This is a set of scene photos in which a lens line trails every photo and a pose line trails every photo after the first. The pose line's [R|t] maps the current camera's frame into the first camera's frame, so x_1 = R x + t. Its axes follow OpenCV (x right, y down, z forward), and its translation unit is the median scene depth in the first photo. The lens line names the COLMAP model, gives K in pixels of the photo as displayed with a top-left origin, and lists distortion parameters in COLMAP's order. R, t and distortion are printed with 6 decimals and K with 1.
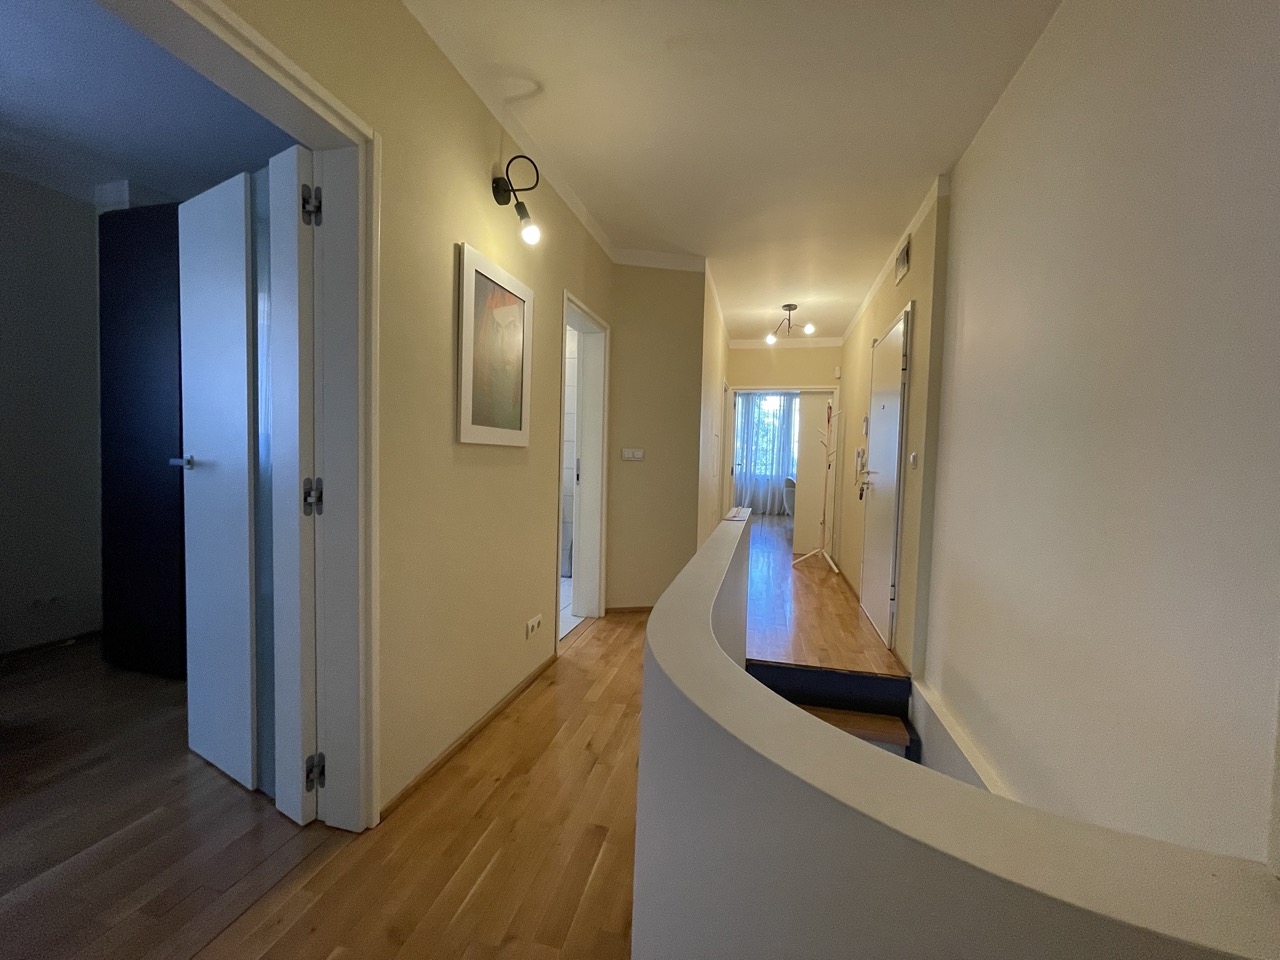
lens RADIAL K [[517.3, 0, 641.3], [0, 517.3, 483.5], [0, 0, 1]] dist [-0.001992, 0.000244]
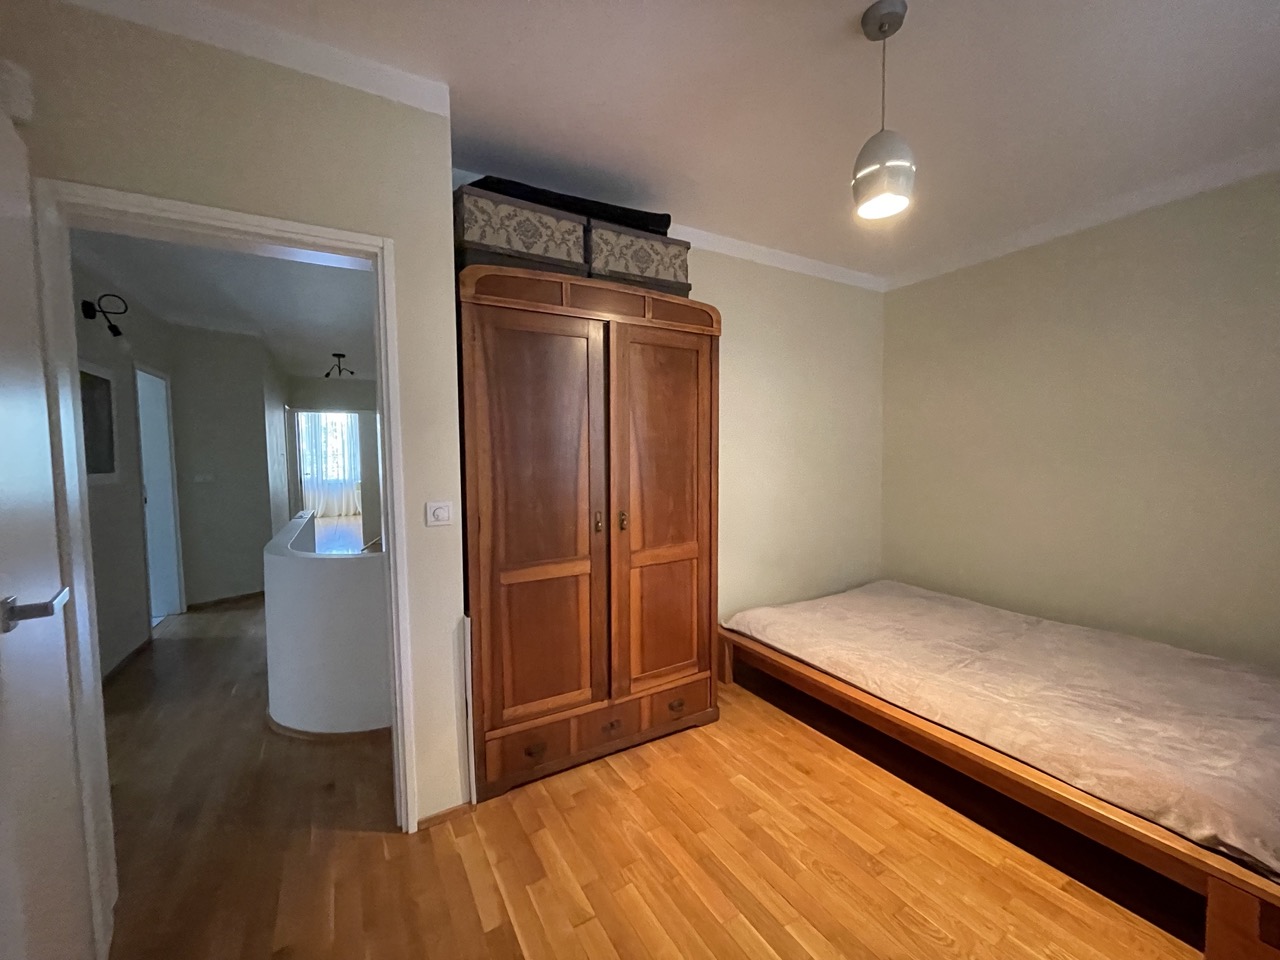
lens RADIAL K [[517.3, 0, 646.7], [0, 517.3, 486.2], [0, 0, 1]] dist [-0.001992, 0.000244]
pose [[0.722222, -0.078432, 0.687200, -0.101717], [0.065864, 0.996834, 0.044550, -0.022752], [-0.688518, 0.013087, 0.725101, -0.647177]]
